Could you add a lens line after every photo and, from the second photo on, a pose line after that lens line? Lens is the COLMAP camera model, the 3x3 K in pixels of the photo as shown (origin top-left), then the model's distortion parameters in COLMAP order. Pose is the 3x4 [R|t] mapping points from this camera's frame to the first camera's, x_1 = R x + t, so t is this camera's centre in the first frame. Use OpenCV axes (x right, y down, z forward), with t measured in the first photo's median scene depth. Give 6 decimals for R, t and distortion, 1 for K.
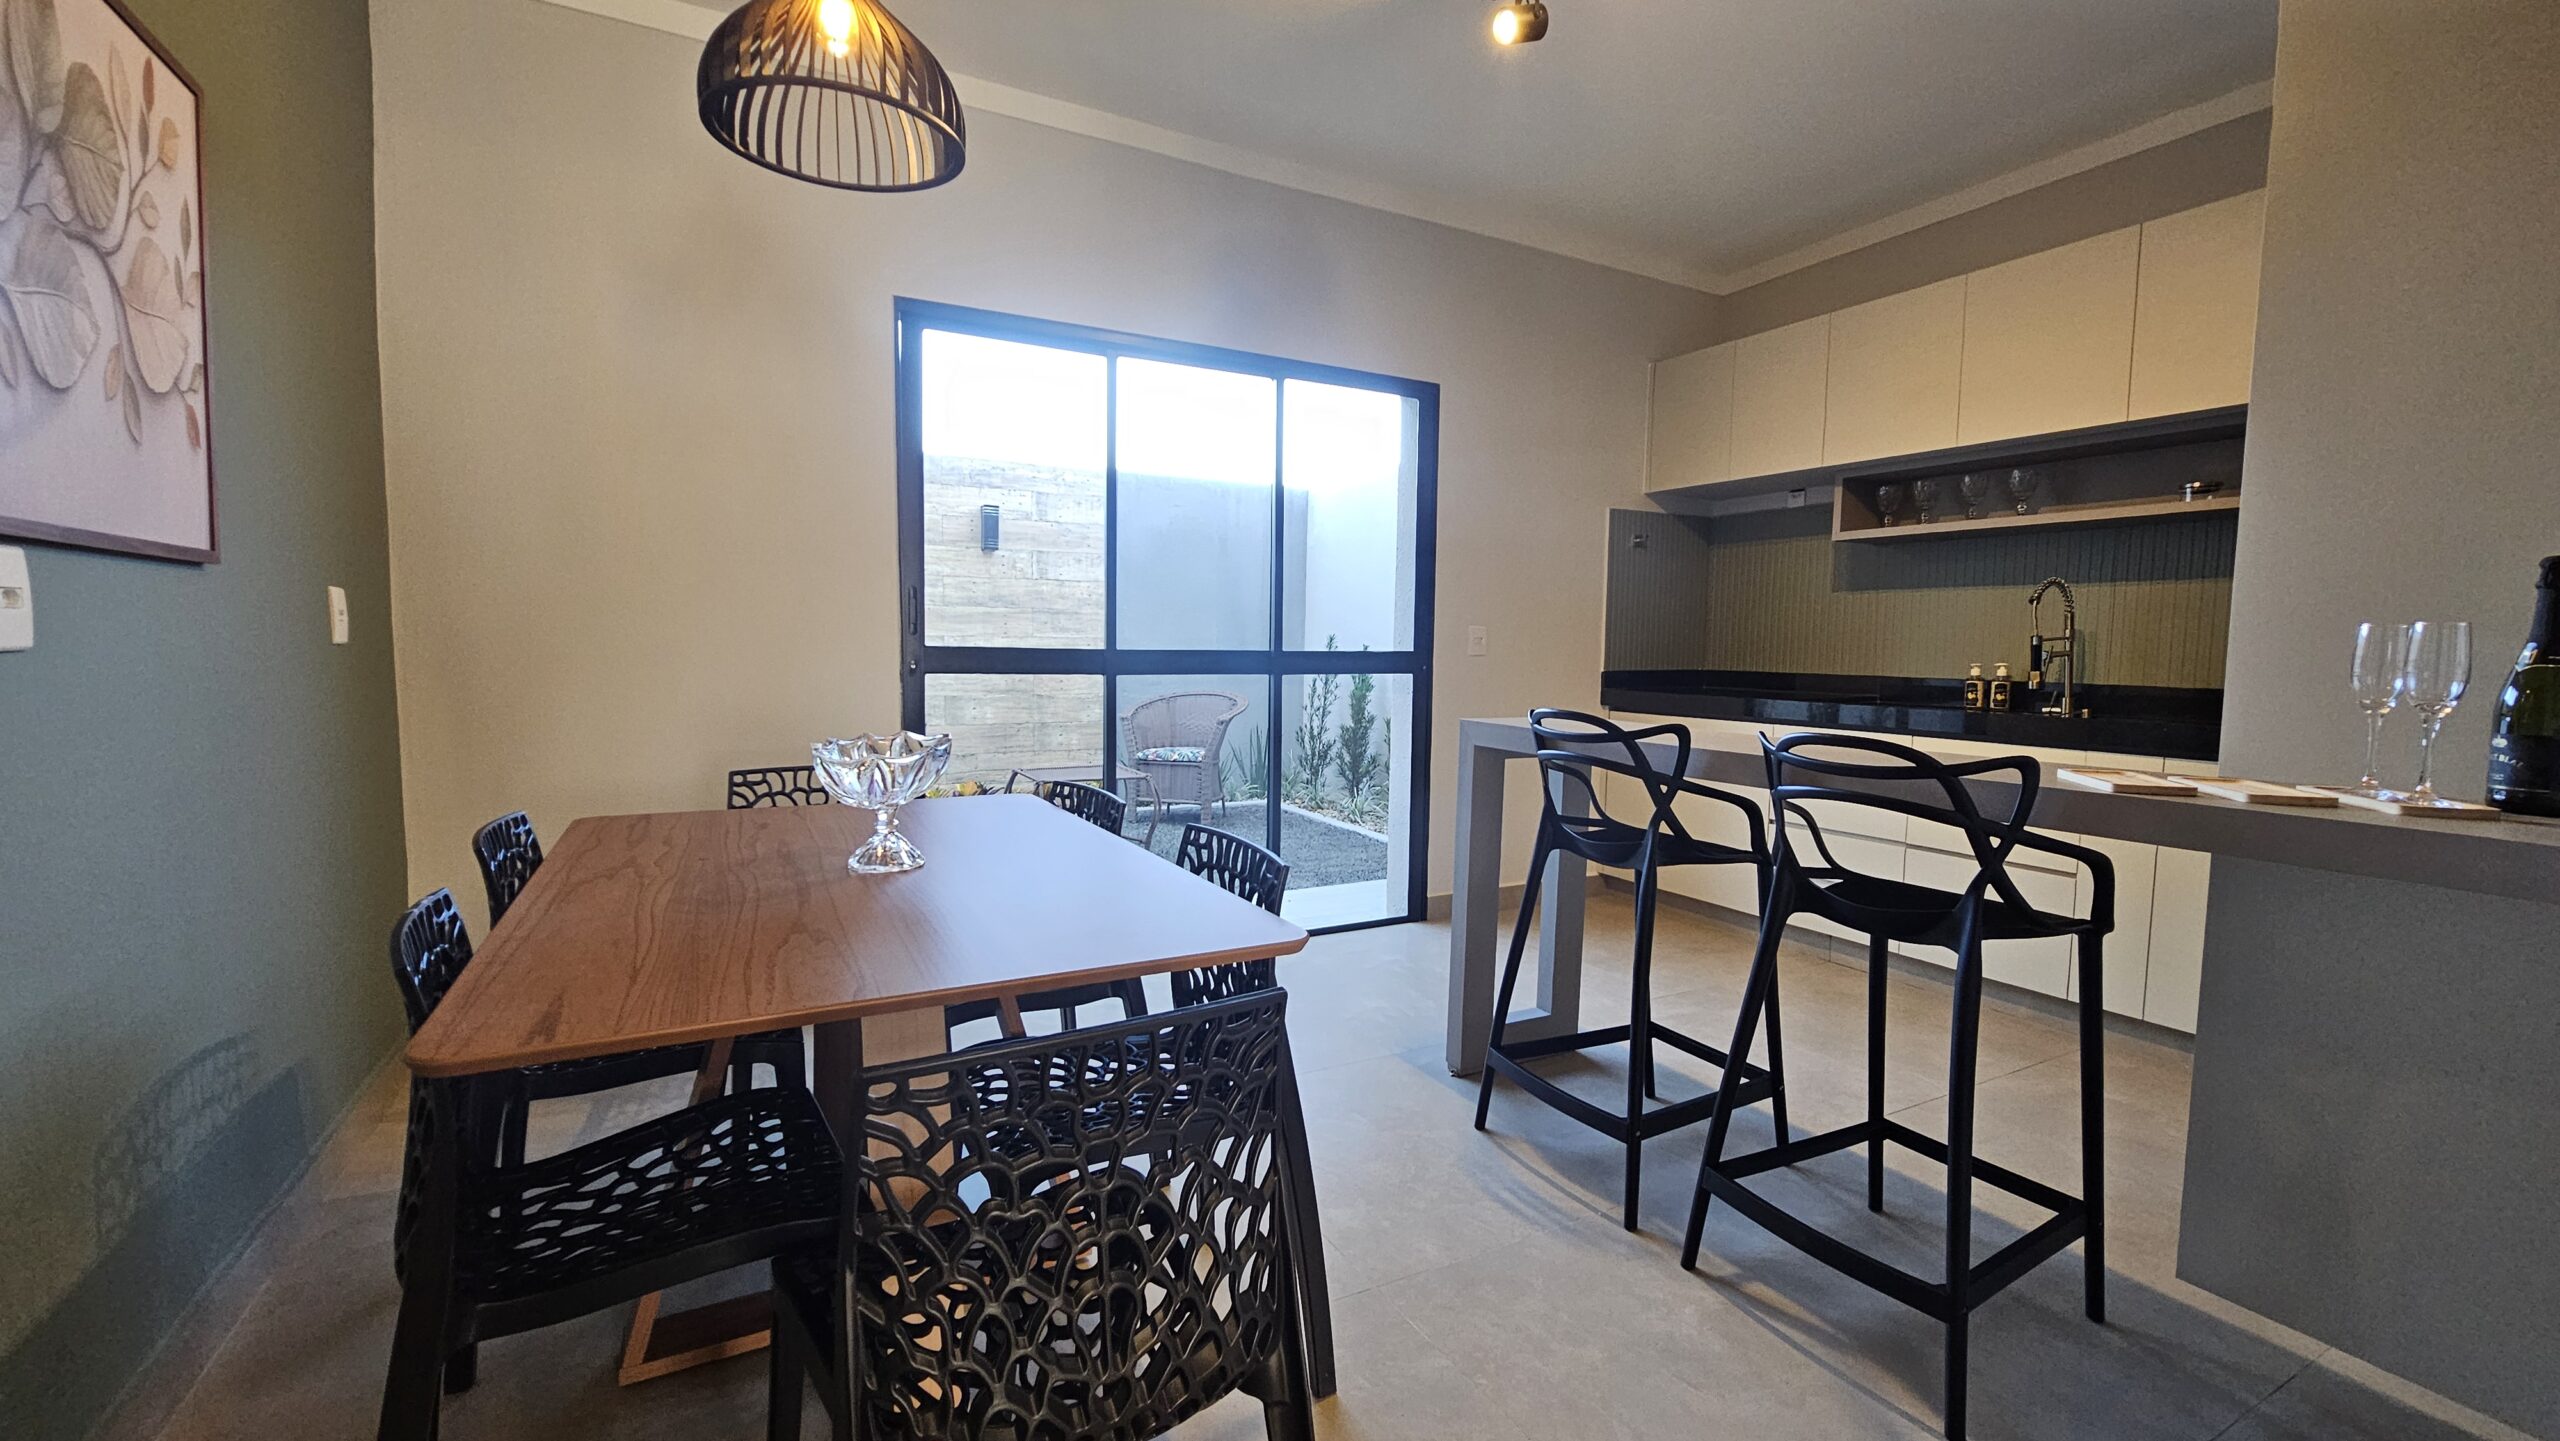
lens RADIAL K [[1044.3, 0, 1281.7], [0, 1044.3, 716.1], [0, 0, 1]] dist [-0.001981, 0.001168]
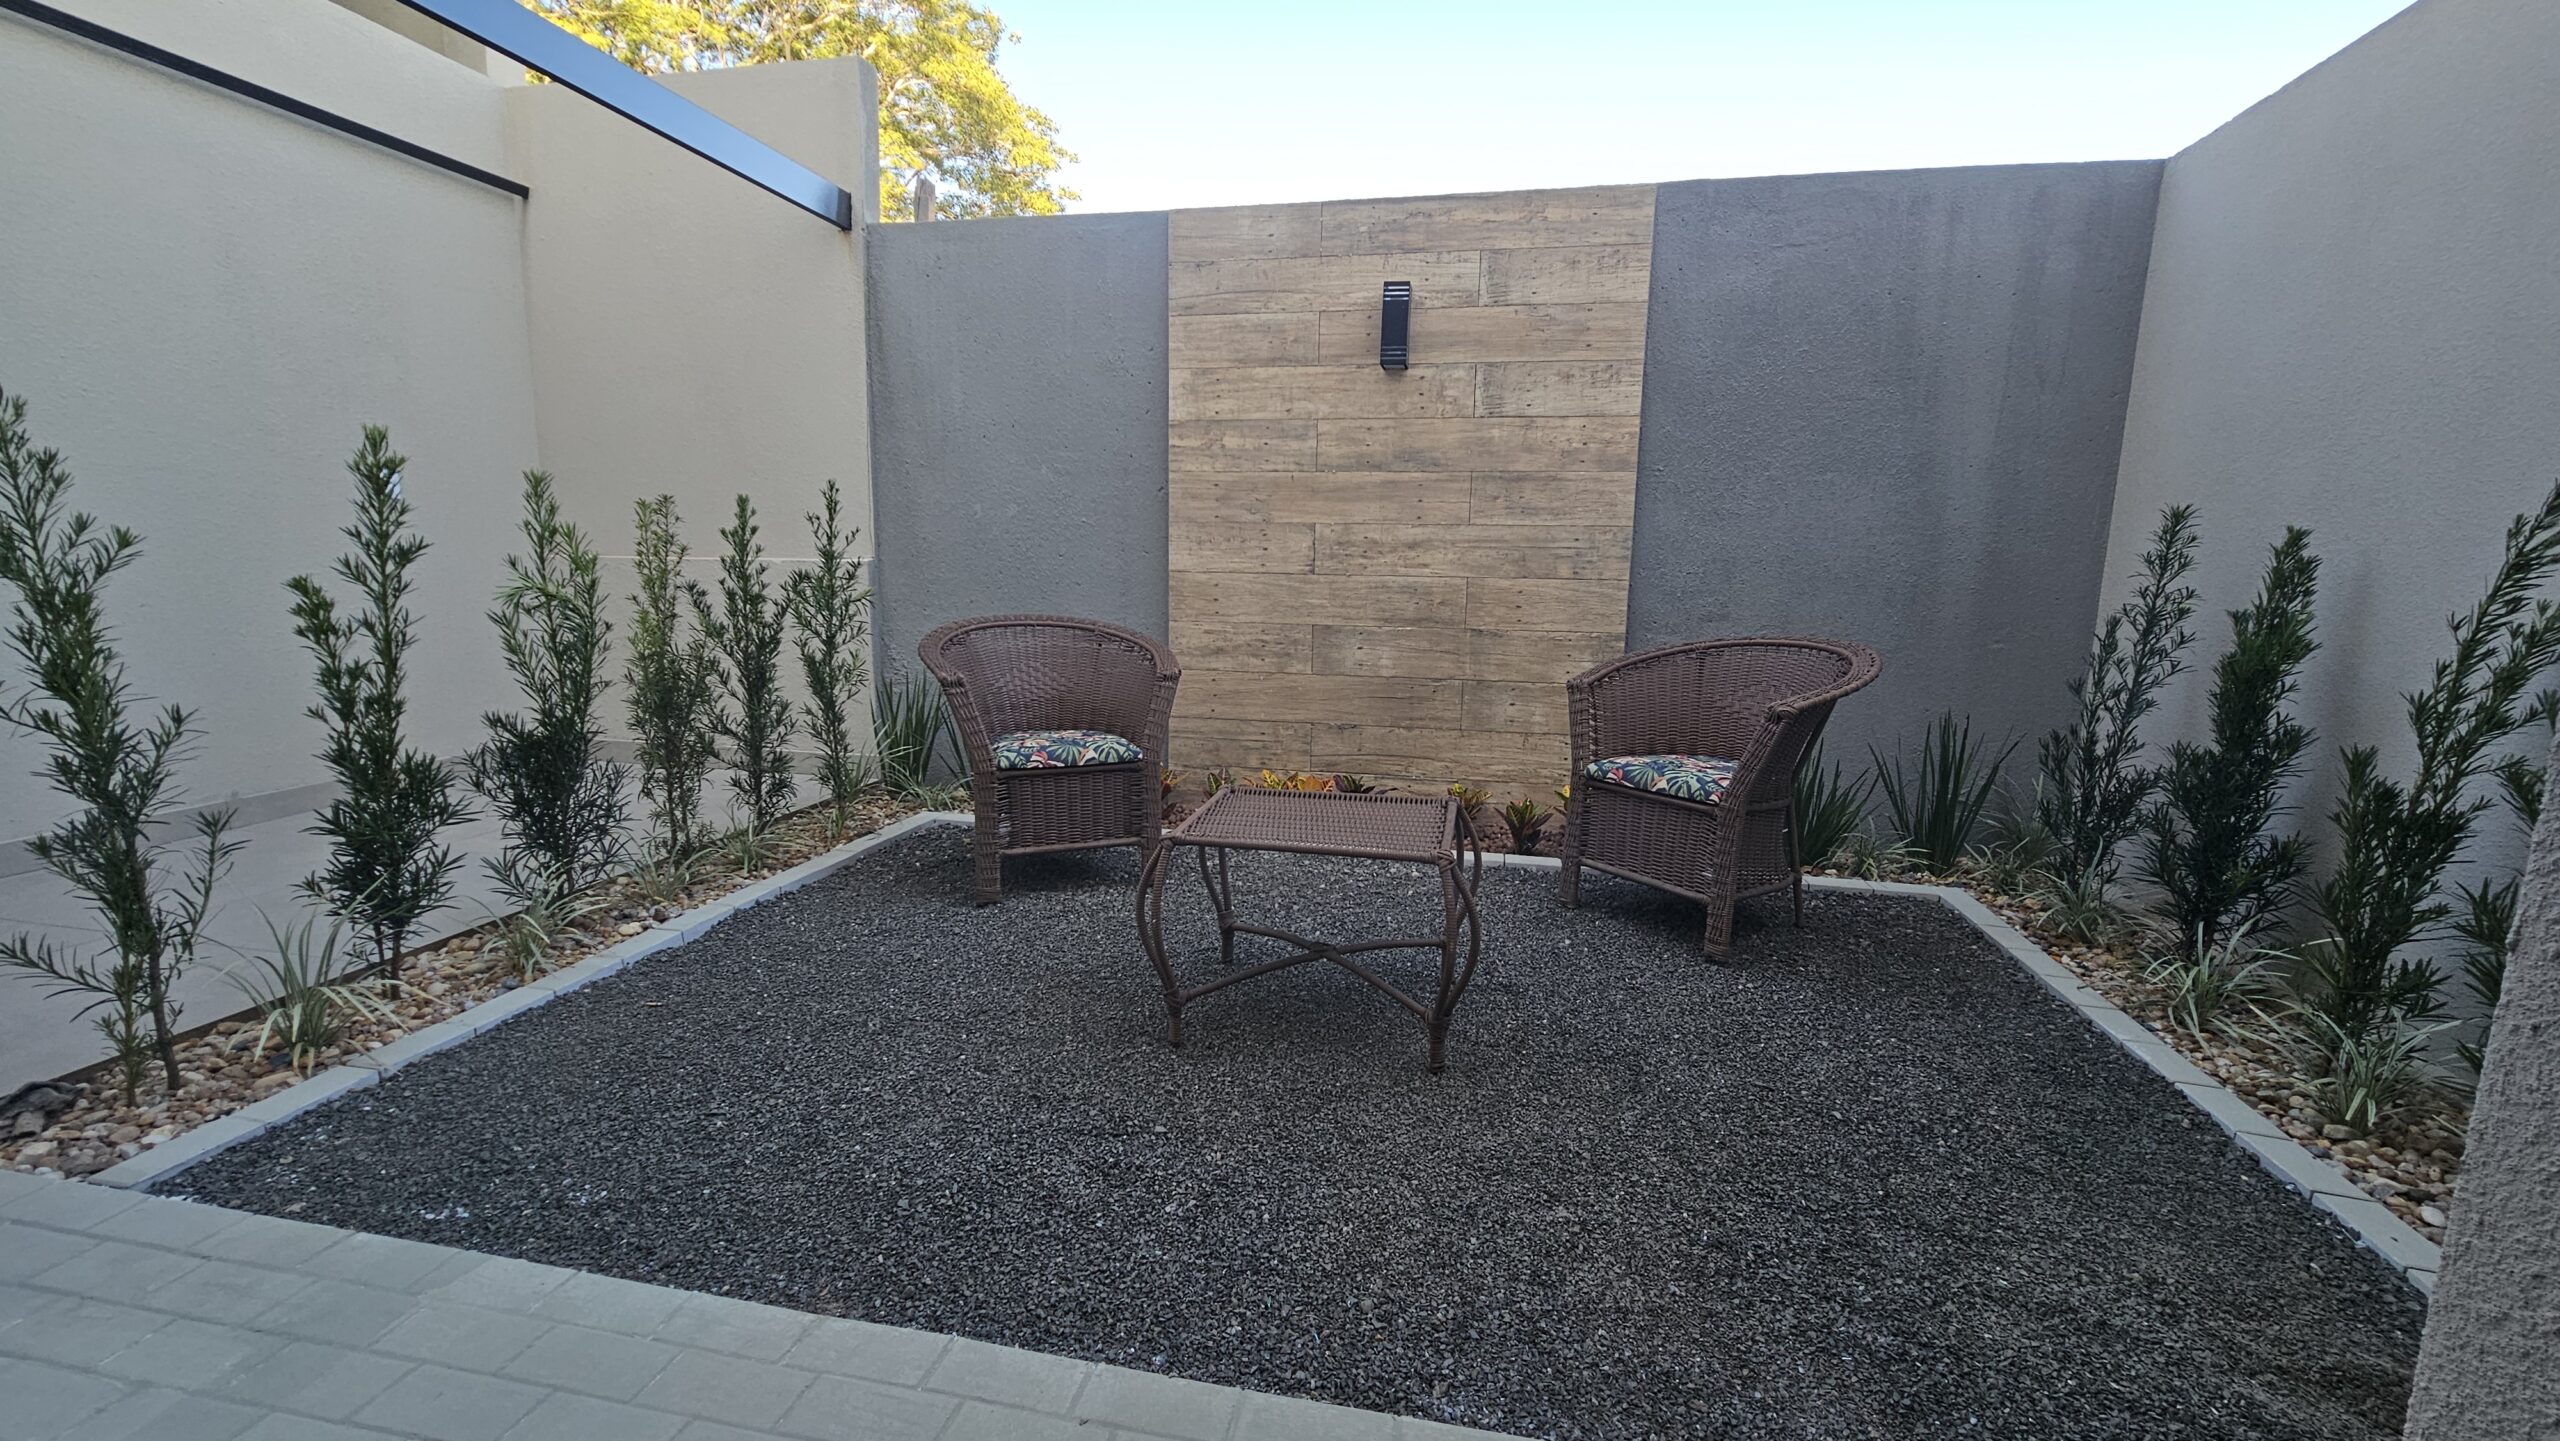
lens RADIAL K [[1044.3, 0, 1279.5], [0, 1044.3, 728.0], [0, 0, 1]] dist [-0.001981, 0.001168]
pose [[0.766962, 0.101087, -0.633680, 0.046938], [-0.050504, 0.993960, 0.097435, -0.017511], [0.639702, -0.042726, 0.767435, 0.510844]]
